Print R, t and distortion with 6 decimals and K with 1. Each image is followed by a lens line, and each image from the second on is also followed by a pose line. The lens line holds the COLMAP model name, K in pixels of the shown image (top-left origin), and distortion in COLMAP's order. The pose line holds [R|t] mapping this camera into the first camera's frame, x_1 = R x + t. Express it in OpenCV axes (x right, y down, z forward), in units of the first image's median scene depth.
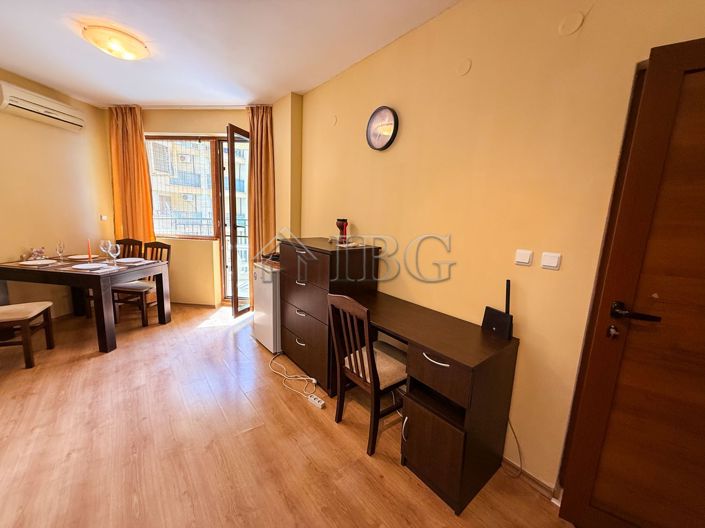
lens RADIAL K [[281.4, 0, 351.1], [0, 281.4, 265.1], [0, 0, 1]] dist [0.000543, 0.000054]
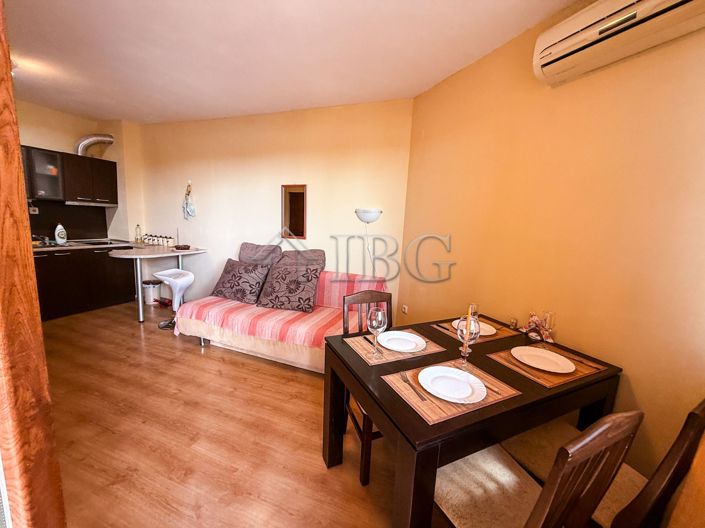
lens RADIAL K [[281.4, 0, 351.1], [0, 281.4, 265.1], [0, 0, 1]] dist [0.000543, 0.000054]
pose [[-0.854431, -0.006436, -0.519526, -0.643709], [-0.174340, 0.945502, 0.275013, -0.301708], [0.489442, 0.325554, -0.808988, 1.527236]]
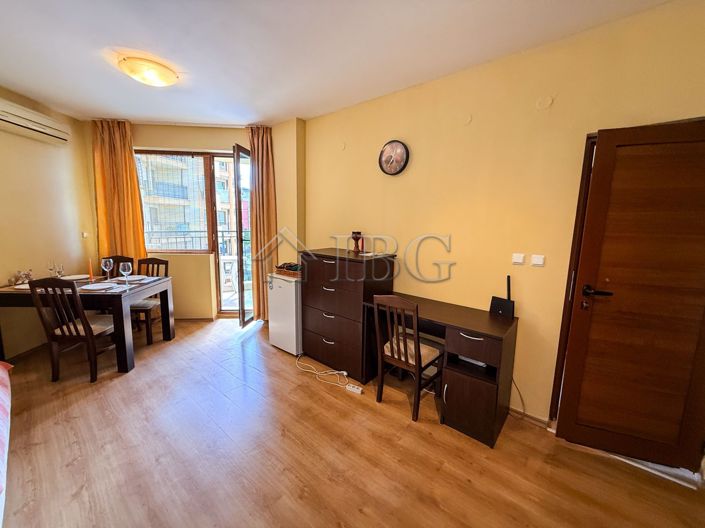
lens RADIAL K [[281.4, 0, 351.1], [0, 281.4, 265.1], [0, 0, 1]] dist [0.000543, 0.000054]
pose [[0.981905, -0.047990, 0.183194, -0.279795], [0.051347, 0.998588, -0.013618, -0.012283], [-0.182282, 0.022778, 0.982982, -0.135871]]
